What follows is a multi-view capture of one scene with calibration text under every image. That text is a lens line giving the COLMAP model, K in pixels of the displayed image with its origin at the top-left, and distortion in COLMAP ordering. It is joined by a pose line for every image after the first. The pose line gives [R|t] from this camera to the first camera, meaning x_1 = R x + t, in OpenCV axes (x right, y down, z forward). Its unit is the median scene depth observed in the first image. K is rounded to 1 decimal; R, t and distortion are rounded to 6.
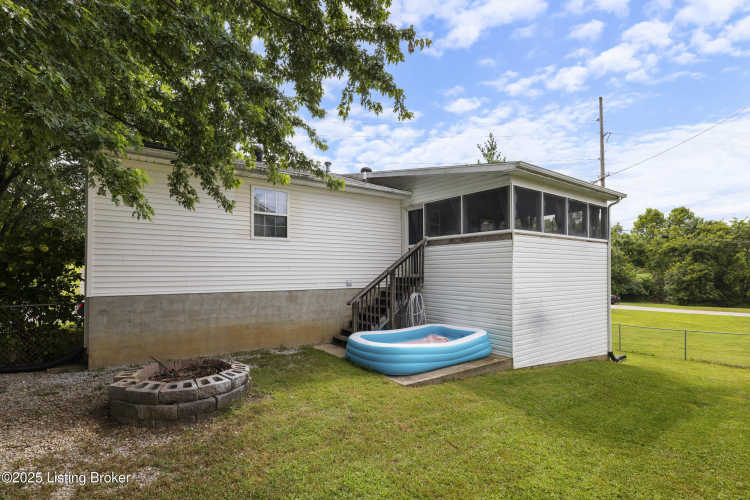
lens RADIAL K [[356.8, 0, 368.0], [0, 356.8, 274.1], [0, 0, 1]] dist [-0.004760, -0.000128]
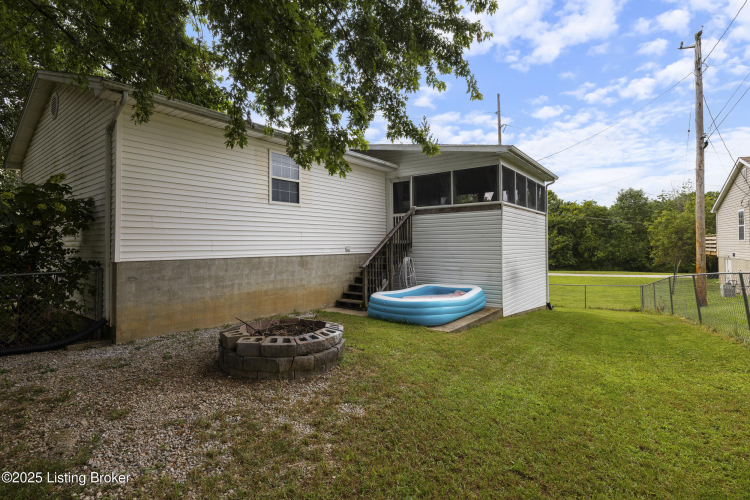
lens RADIAL K [[356.8, 0, 371.4], [0, 356.8, 247.1], [0, 0, 1]] dist [-0.004760, -0.000128]
pose [[0.959514, -0.007379, 0.281563, -0.341280], [0.007825, 0.999969, -0.000459, 0.025730], [-0.281551, 0.002644, 0.959543, -0.030566]]
